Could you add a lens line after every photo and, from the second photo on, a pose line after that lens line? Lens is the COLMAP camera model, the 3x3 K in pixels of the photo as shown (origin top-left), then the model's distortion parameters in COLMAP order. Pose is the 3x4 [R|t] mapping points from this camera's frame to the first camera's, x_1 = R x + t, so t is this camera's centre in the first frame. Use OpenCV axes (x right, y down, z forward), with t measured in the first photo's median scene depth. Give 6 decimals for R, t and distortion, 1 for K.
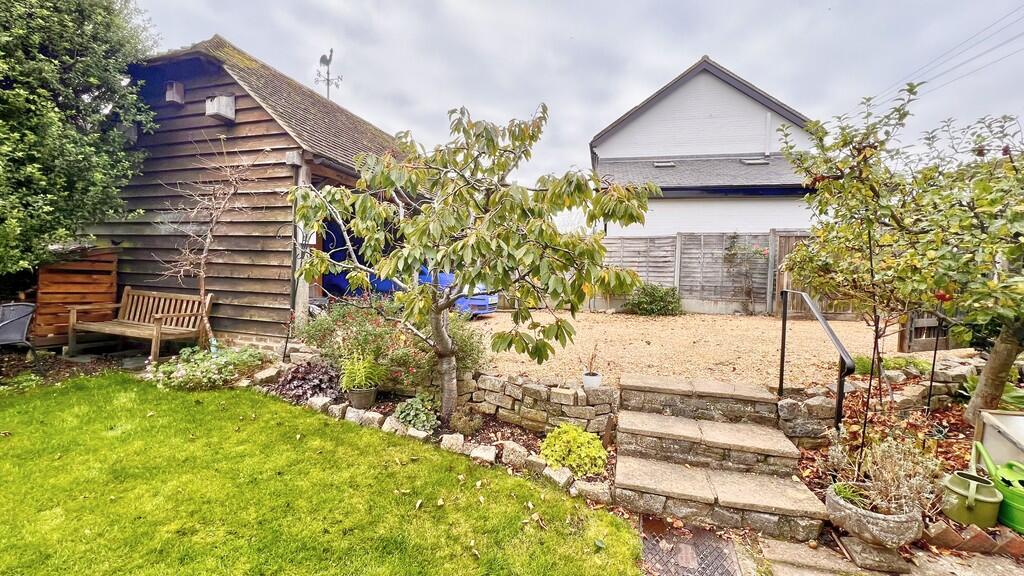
lens RADIAL K [[412.1, 0, 512.0], [0, 412.1, 288.0], [0, 0, 1]] dist [0.000102, 0.000009]
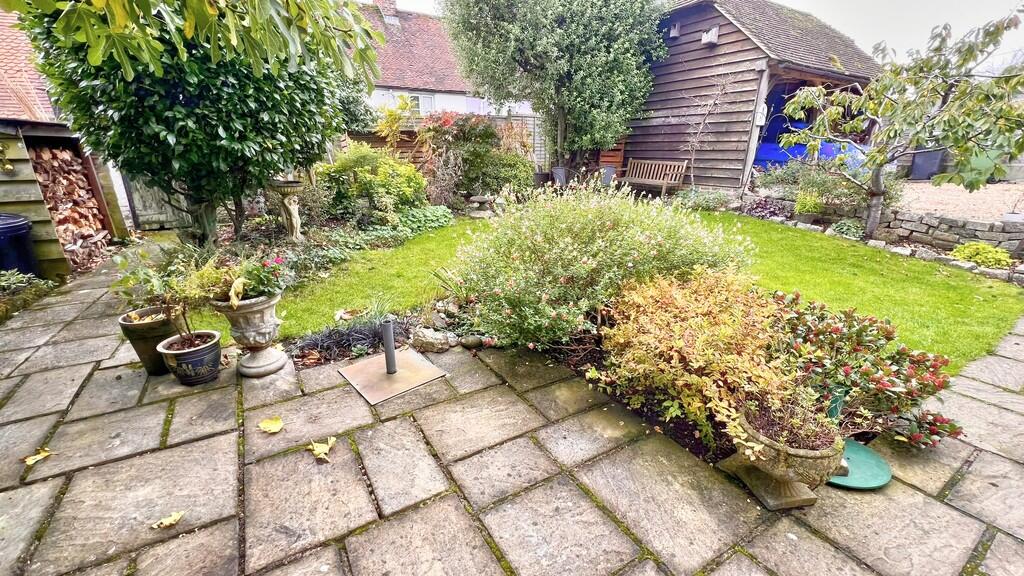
lens RADIAL K [[412.9, 0, 511.0], [0, 412.9, 290.0], [0, 0, 1]] dist [0.001293, 0.000107]
pose [[0.764246, 0.174668, -0.620821, -0.179606], [0.009363, 0.959519, 0.281487, 0.052883], [0.644857, -0.220938, 0.731673, -1.109180]]
